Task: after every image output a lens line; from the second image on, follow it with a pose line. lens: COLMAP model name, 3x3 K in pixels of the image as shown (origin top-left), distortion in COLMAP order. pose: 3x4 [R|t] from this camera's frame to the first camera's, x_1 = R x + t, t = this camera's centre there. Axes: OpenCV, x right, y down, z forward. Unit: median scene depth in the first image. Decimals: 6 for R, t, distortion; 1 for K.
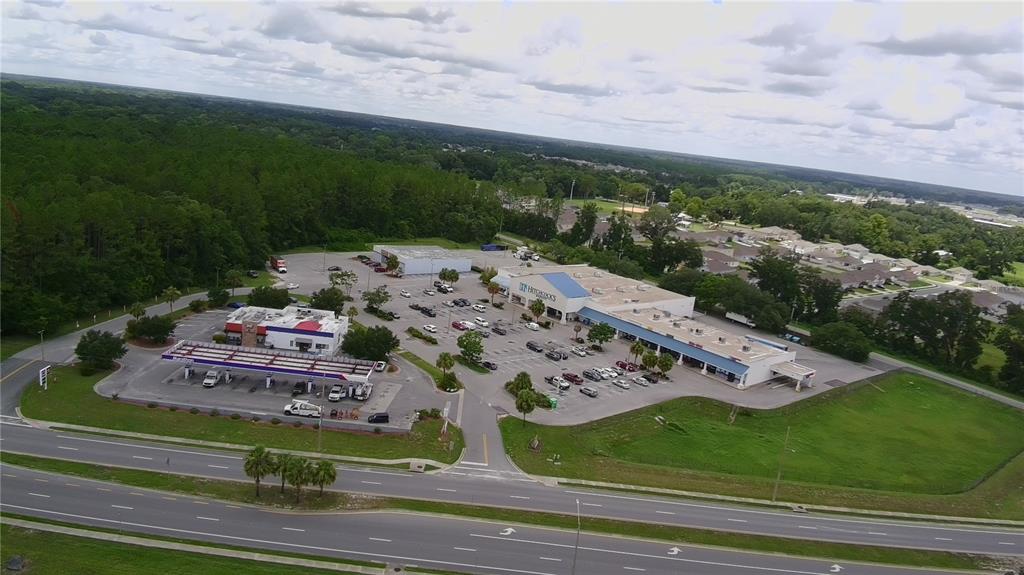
lens RADIAL K [[679.1, 0, 538.1], [0, 679.1, 286.0], [0, 0, 1]] dist [0.062692, -0.127299]
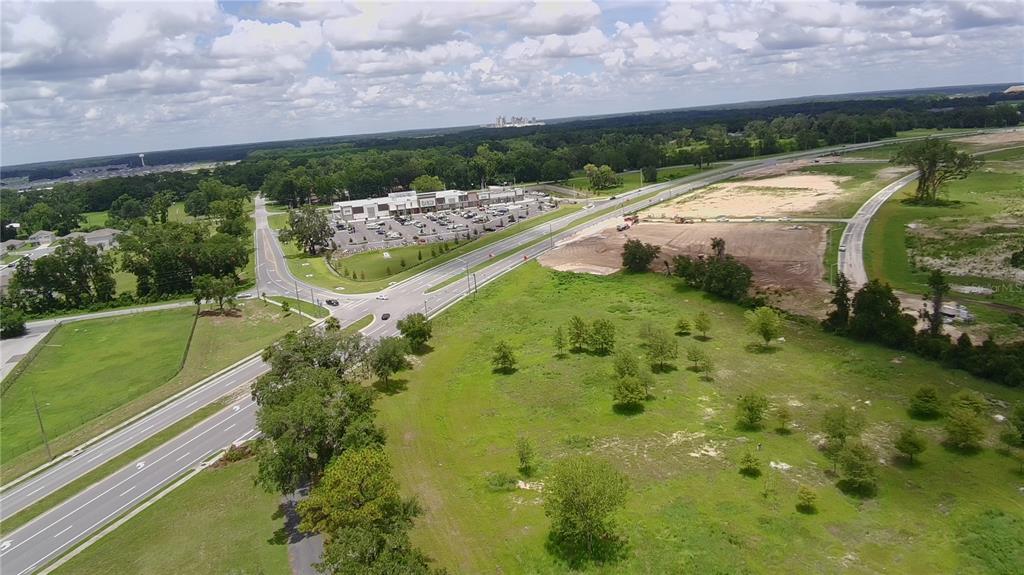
lens RADIAL K [[671.7, 0, 509.6], [0, 671.7, 284.4], [0, 0, 1]] dist [0.065190, -0.120180]
pose [[0.310806, -0.363613, 0.878171, -0.184248], [0.328426, 0.908106, 0.259769, 0.030514], [-0.891928, 0.207676, 0.401665, -0.056224]]
